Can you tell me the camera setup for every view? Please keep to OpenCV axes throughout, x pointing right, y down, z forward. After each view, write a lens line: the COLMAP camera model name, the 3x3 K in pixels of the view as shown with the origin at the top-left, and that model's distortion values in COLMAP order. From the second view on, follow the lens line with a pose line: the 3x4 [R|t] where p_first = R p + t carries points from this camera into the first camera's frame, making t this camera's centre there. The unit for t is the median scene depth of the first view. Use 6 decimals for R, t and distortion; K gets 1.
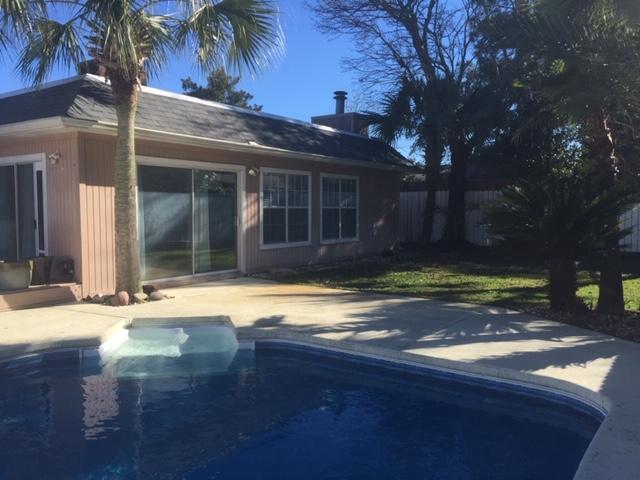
lens RADIAL K [[543.6, 0, 323.8], [0, 543.6, 239.4], [0, 0, 1]] dist [0.061179, -0.071846]
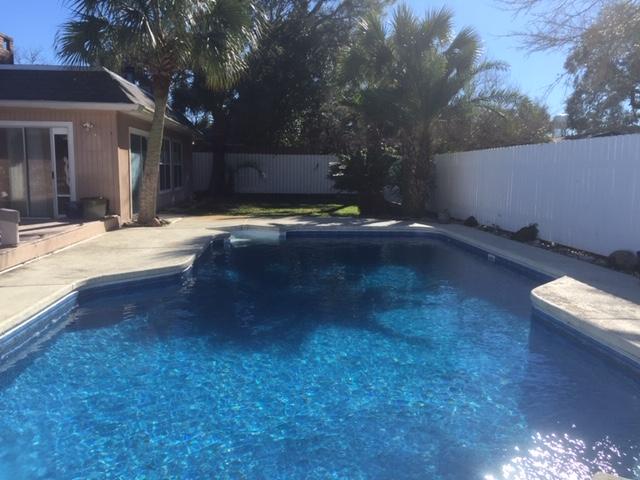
lens RADIAL K [[543.6, 0, 318.5], [0, 543.6, 236.8], [0, 0, 1]] dist [0.061179, -0.071846]
pose [[0.777233, -0.072541, 0.625018, -0.900943], [0.027572, 0.996305, 0.081345, 0.031178], [-0.628609, -0.045991, 0.776360, -0.449421]]
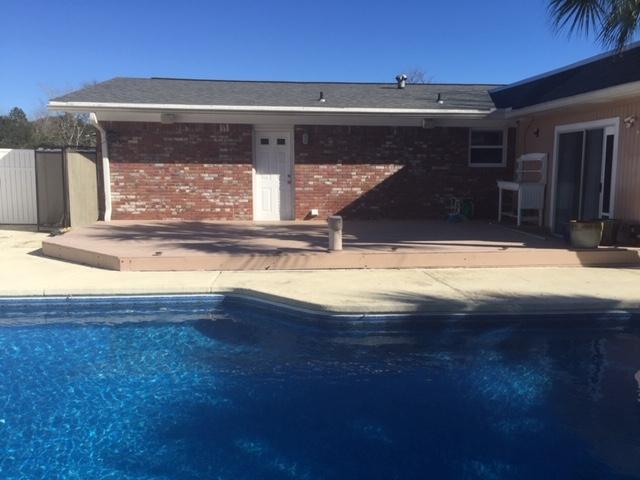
lens RADIAL K [[543.6, 0, 318.0], [0, 543.6, 234.0], [0, 0, 1]] dist [0.061179, -0.071846]
pose [[0.643972, 0.092386, -0.759451, -0.074445], [-0.048906, 0.995623, 0.079647, 0.003432], [0.763485, -0.014148, 0.645671, -0.081657]]
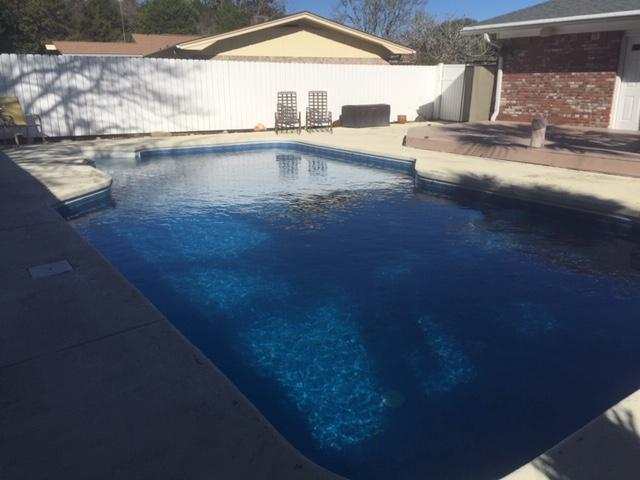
lens RADIAL K [[543.6, 0, 319.1], [0, 543.6, 238.8], [0, 0, 1]] dist [0.061179, -0.071846]
pose [[-0.354762, 0.259599, -0.898194, 0.420668], [-0.053580, 0.953456, 0.296734, -0.024518], [0.933420, 0.153396, -0.324341, 0.514603]]
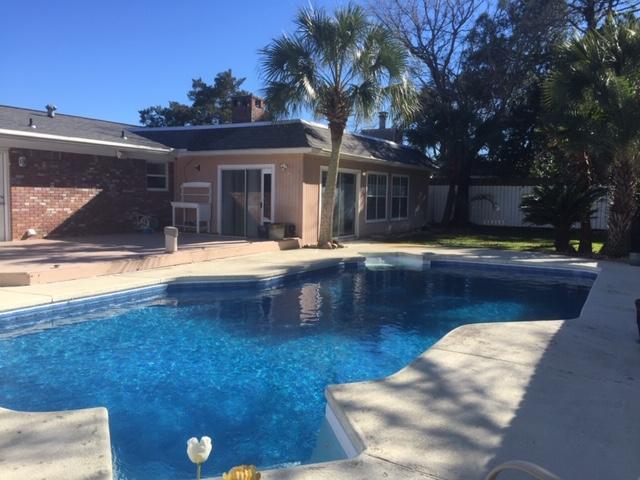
lens RADIAL K [[543.6, 0, 320.9], [0, 543.6, 239.0], [0, 0, 1]] dist [0.061179, -0.071846]
pose [[0.995844, 0.004353, 0.090970, -0.515230], [-0.006197, 0.999781, 0.019997, 0.044633], [-0.090863, -0.020478, 0.995653, -0.734731]]
